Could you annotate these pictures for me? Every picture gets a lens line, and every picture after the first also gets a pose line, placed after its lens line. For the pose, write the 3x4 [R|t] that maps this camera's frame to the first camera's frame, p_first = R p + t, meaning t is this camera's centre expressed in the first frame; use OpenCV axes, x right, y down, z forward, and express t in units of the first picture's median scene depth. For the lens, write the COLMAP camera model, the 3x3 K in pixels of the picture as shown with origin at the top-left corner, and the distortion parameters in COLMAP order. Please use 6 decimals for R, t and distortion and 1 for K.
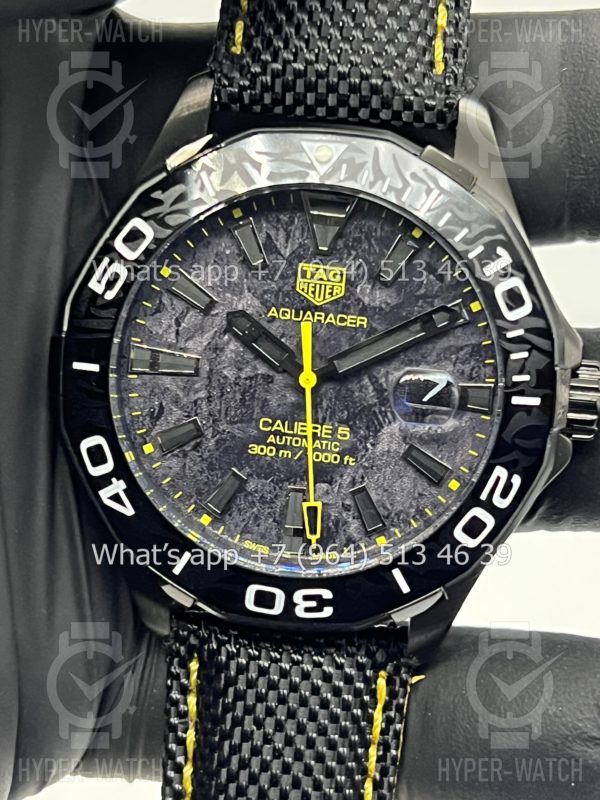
lens RADIAL K [[1855.4, 0, 291.4], [0, 1855.4, 429.1], [0, 0, 1]] dist [0.239083, -0.095163]
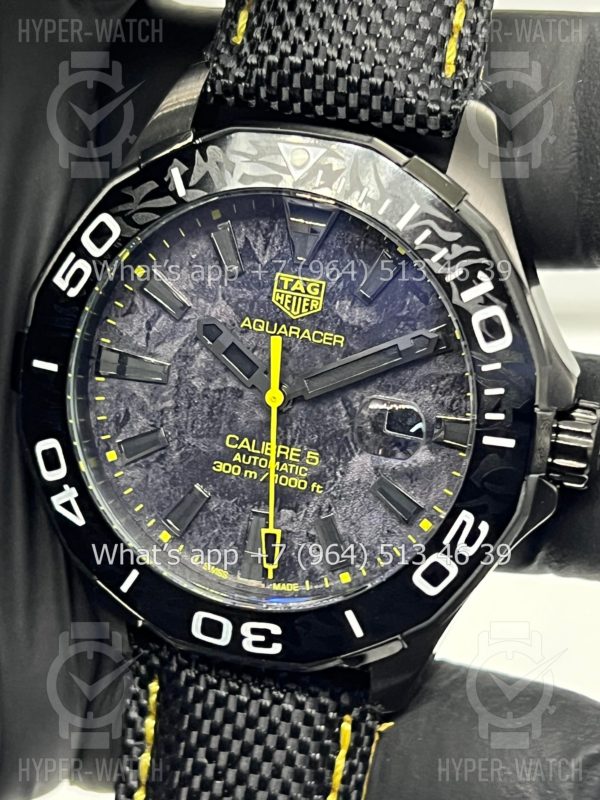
lens RADIAL K [[1855.4, 0, 291.4], [0, 1855.4, 429.1], [0, 0, 1]] dist [0.239083, -0.095163]
pose [[0.981387, 0.084257, -0.172568, 0.177228], [-0.080648, 0.996354, 0.027834, -0.037354], [0.174284, -0.013398, 0.984604, 0.084389]]
